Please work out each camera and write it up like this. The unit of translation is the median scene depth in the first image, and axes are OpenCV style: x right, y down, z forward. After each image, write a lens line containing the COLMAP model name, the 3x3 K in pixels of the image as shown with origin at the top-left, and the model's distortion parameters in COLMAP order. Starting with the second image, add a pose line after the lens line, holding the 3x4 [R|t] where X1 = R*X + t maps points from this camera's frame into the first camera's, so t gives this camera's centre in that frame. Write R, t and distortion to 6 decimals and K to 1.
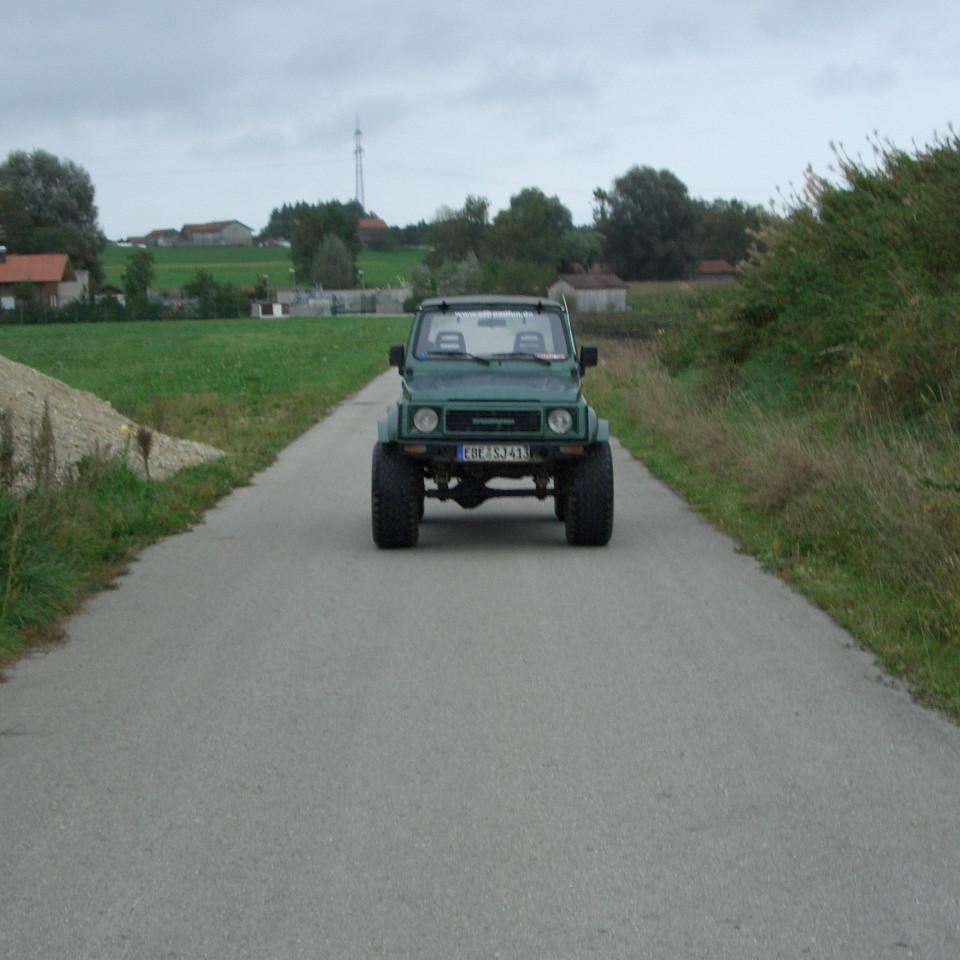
lens RADIAL K [[2090.0, 0, 481.1], [0, 2090.0, 516.6], [0, 0, 1]] dist [-0.067943, 0.530766]
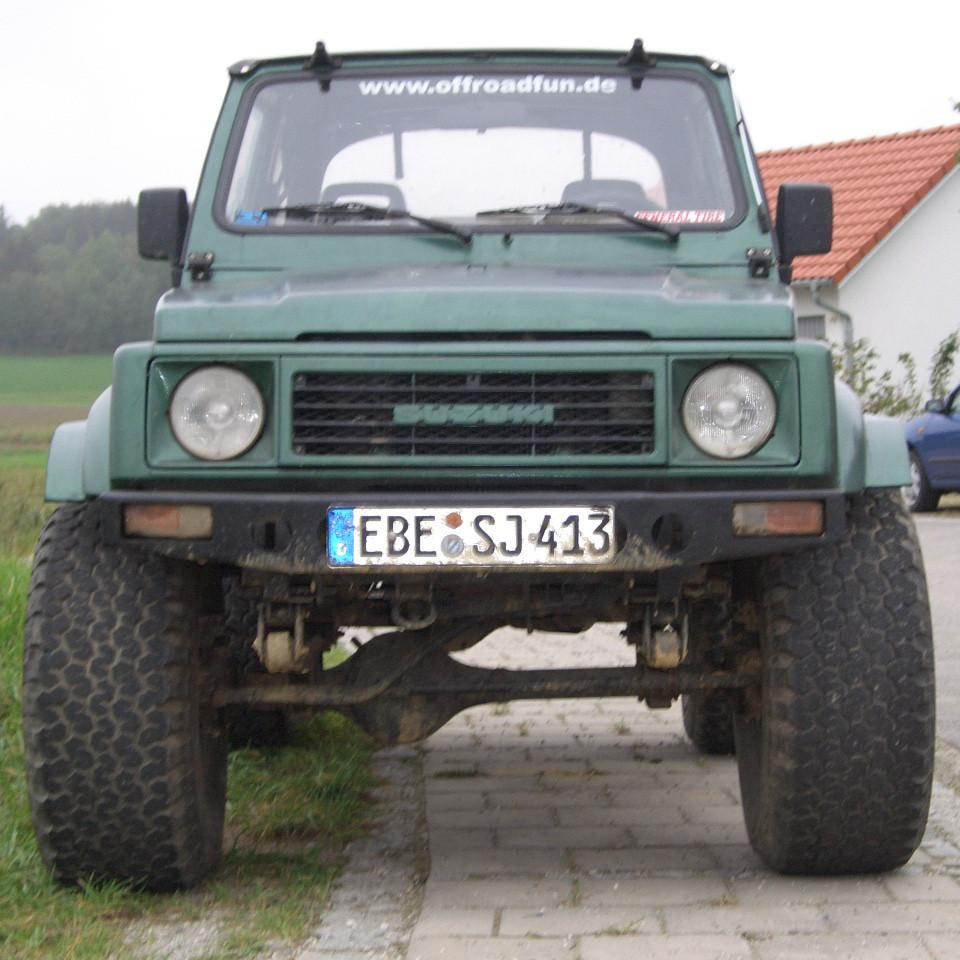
lens RADIAL K [[2596.2, 0, 480.0], [0, 2596.2, 480.0], [0, 0, 1]] dist [-0.026648, 1.418337]
pose [[0.999707, -0.010320, -0.021918, 0.013734], [0.008807, 0.997645, -0.068023, -0.015361], [0.022568, 0.067810, 0.997443, 0.676620]]
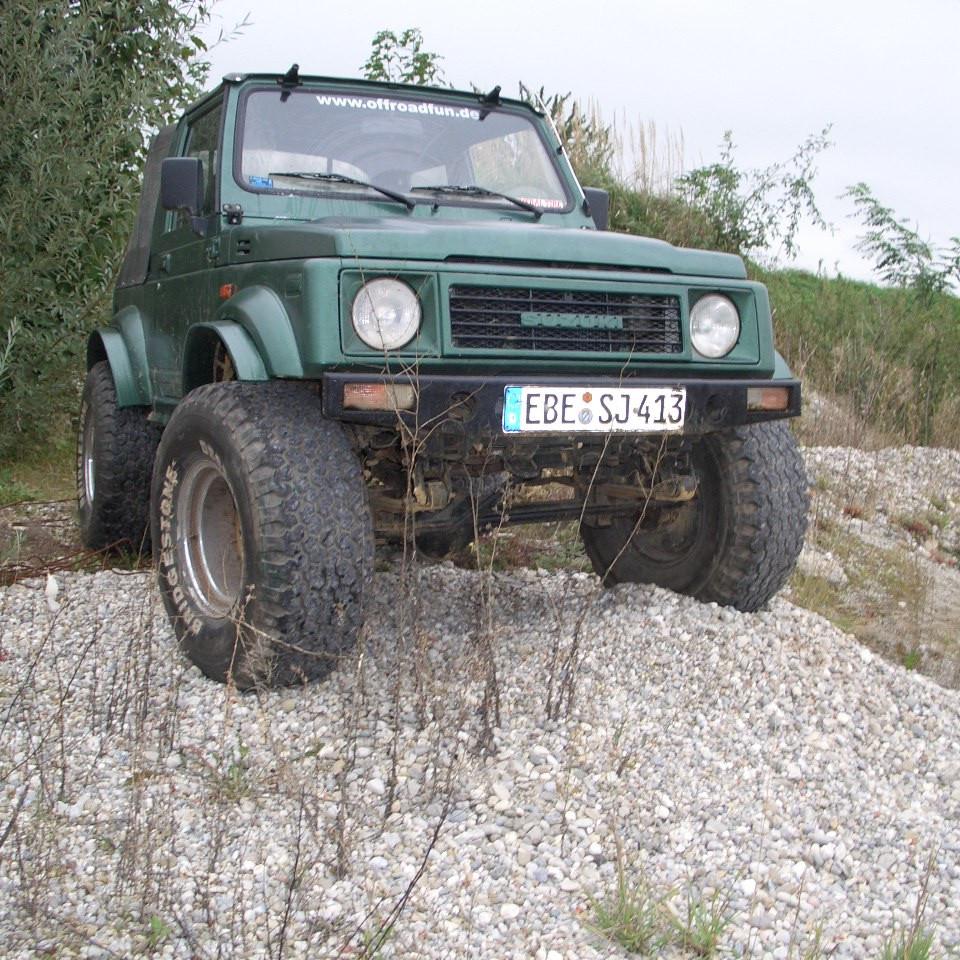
lens RADIAL K [[1290.7, 0, 481.0], [0, 1290.7, 461.5], [0, 0, 1]] dist [-0.205412, 0.078576]
pose [[0.908363, -0.021914, 0.417609, -0.099972], [0.026852, 0.999622, -0.005953, -0.020610], [-0.417320, 0.016621, 0.908607, 0.805409]]
